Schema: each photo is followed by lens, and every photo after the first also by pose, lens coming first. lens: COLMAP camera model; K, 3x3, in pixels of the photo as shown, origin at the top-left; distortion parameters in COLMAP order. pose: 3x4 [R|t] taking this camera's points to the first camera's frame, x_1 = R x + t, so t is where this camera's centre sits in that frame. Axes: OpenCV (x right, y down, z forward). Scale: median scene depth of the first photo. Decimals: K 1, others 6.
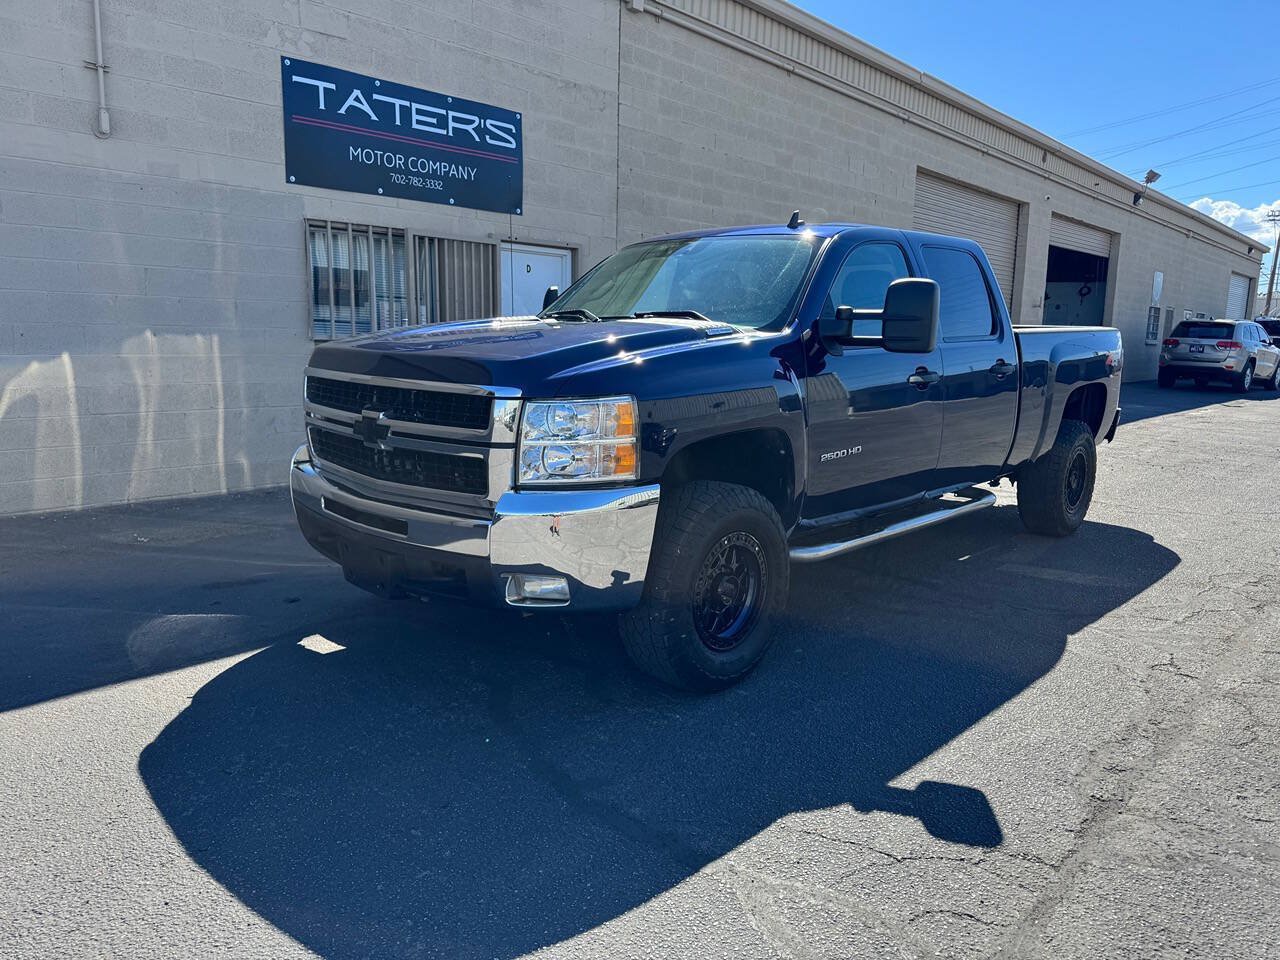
lens RADIAL K [[904.3, 0, 649.6], [0, 904.3, 483.0], [0, 0, 1]] dist [0.036389, -0.042903]
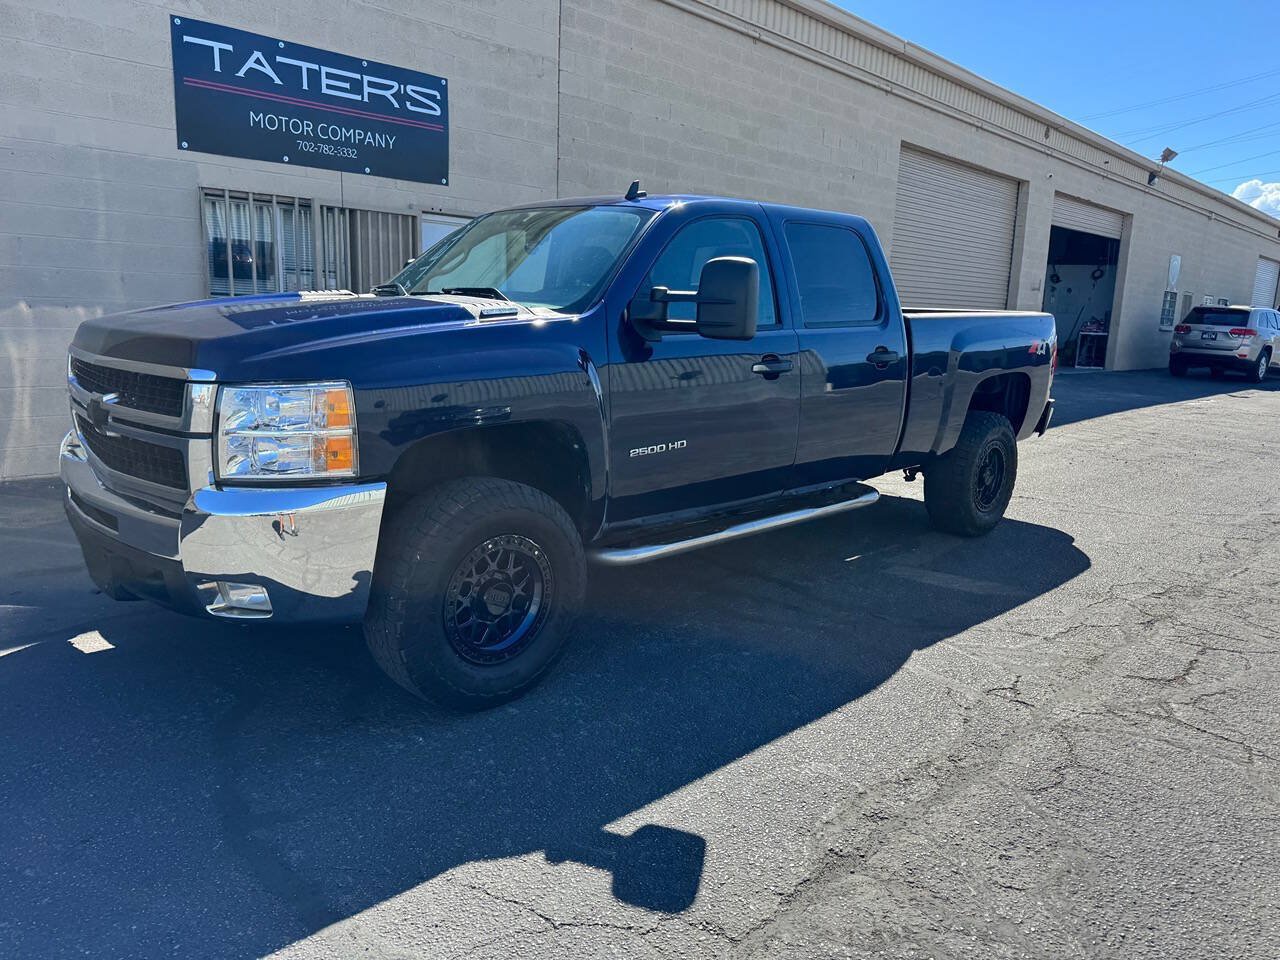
lens RADIAL K [[904.3, 0, 646.2], [0, 904.3, 484.2], [0, 0, 1]] dist [0.036389, -0.042903]
pose [[0.999237, 0.020360, -0.033342, 0.137748], [-0.019534, 0.999499, 0.024919, -0.011236], [0.033833, -0.024249, 0.999133, 0.052615]]
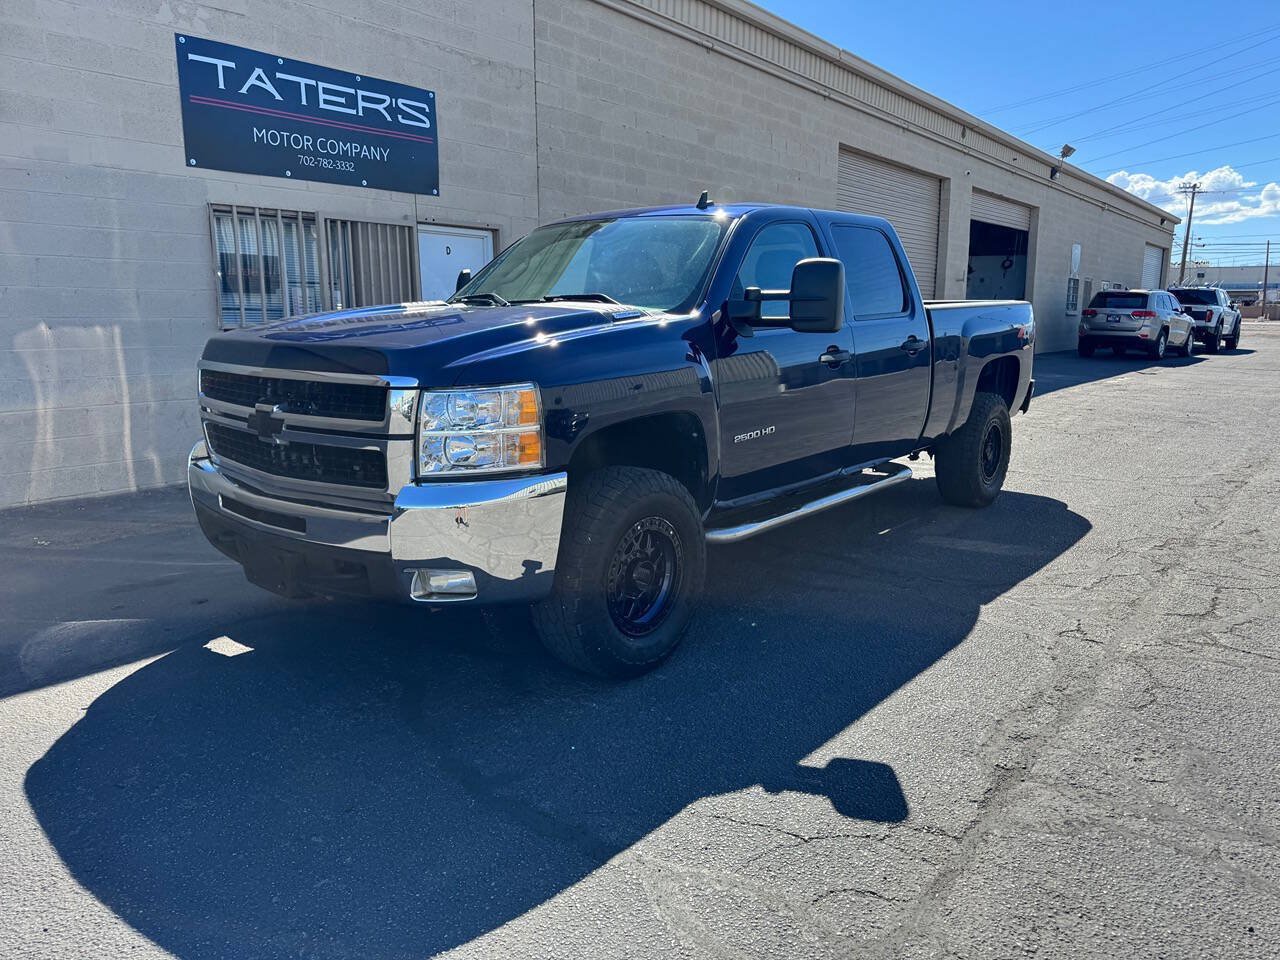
lens RADIAL K [[904.3, 0, 648.0], [0, 904.3, 477.5], [0, 0, 1]] dist [0.036389, -0.042903]
pose [[0.997585, -0.031206, 0.062044, 0.018013], [0.030198, 0.999397, 0.017121, -0.003124], [-0.062541, -0.015206, 0.997927, 0.005047]]
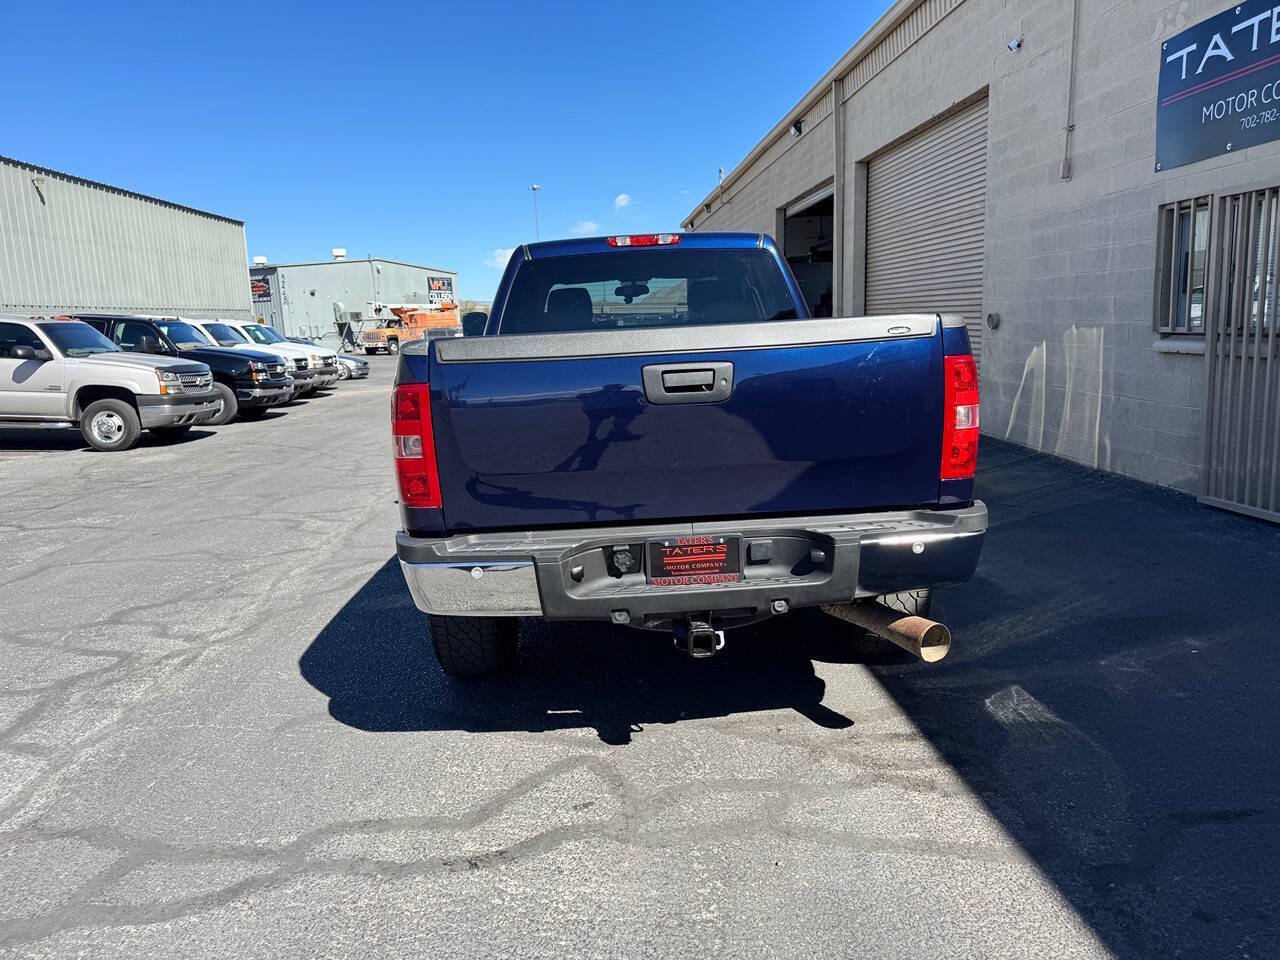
lens RADIAL K [[904.3, 0, 634.1], [0, 904.3, 482.3], [0, 0, 1]] dist [0.036389, -0.042903]
pose [[-0.707598, 0.131313, -0.694307, 0.752653], [-0.090817, 0.957532, 0.273651, -0.236862], [0.700755, 0.256690, -0.665622, 1.399839]]
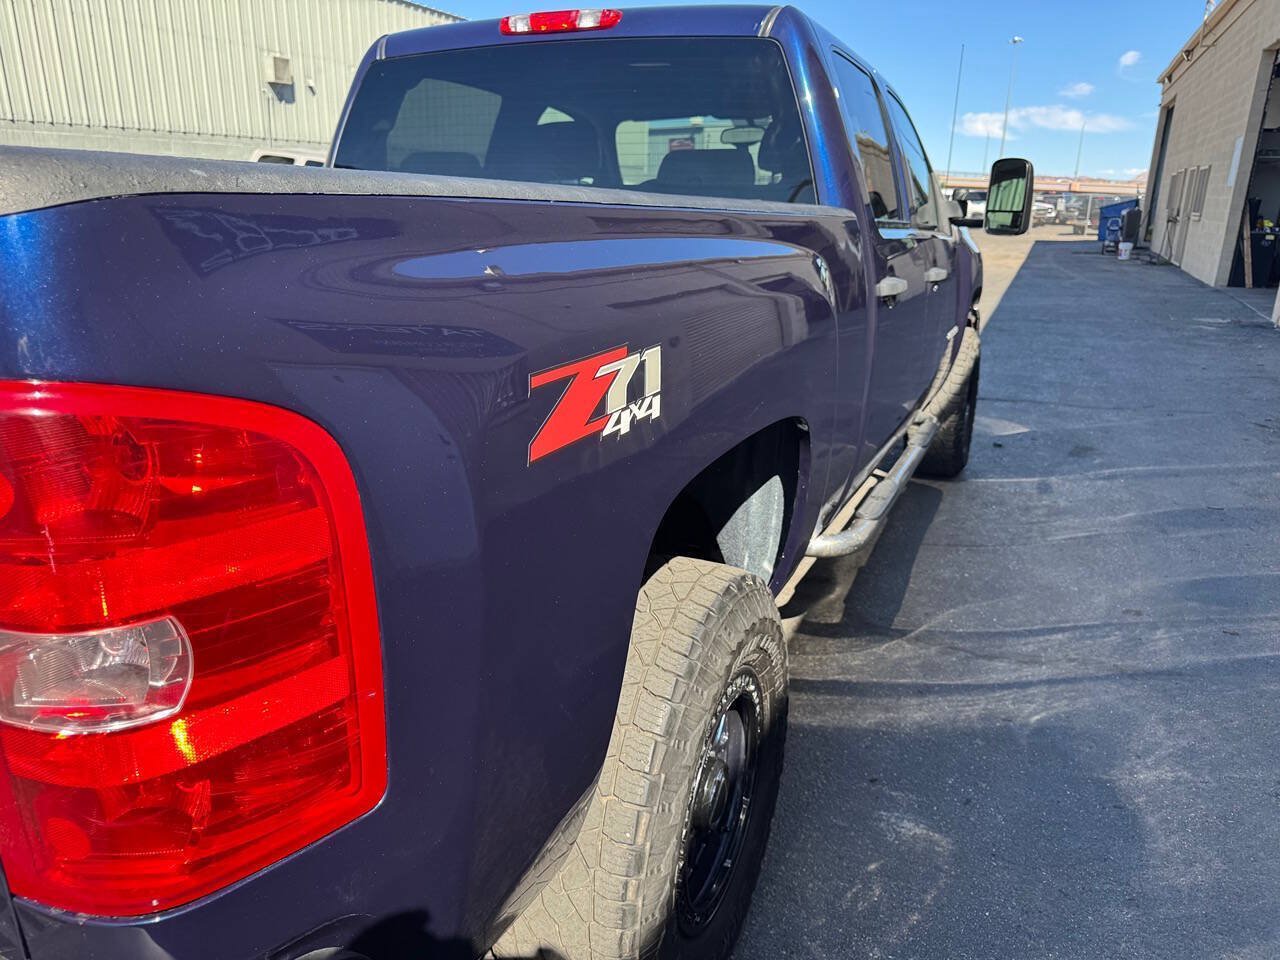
lens RADIAL K [[904.3, 0, 644.7], [0, 904.3, 490.3], [0, 0, 1]] dist [0.036389, -0.042903]
pose [[-0.947419, 0.060782, -0.314171, 0.315133], [-0.090615, 0.890649, 0.445571, -0.223149], [0.306899, 0.450611, -0.838310, 1.298077]]
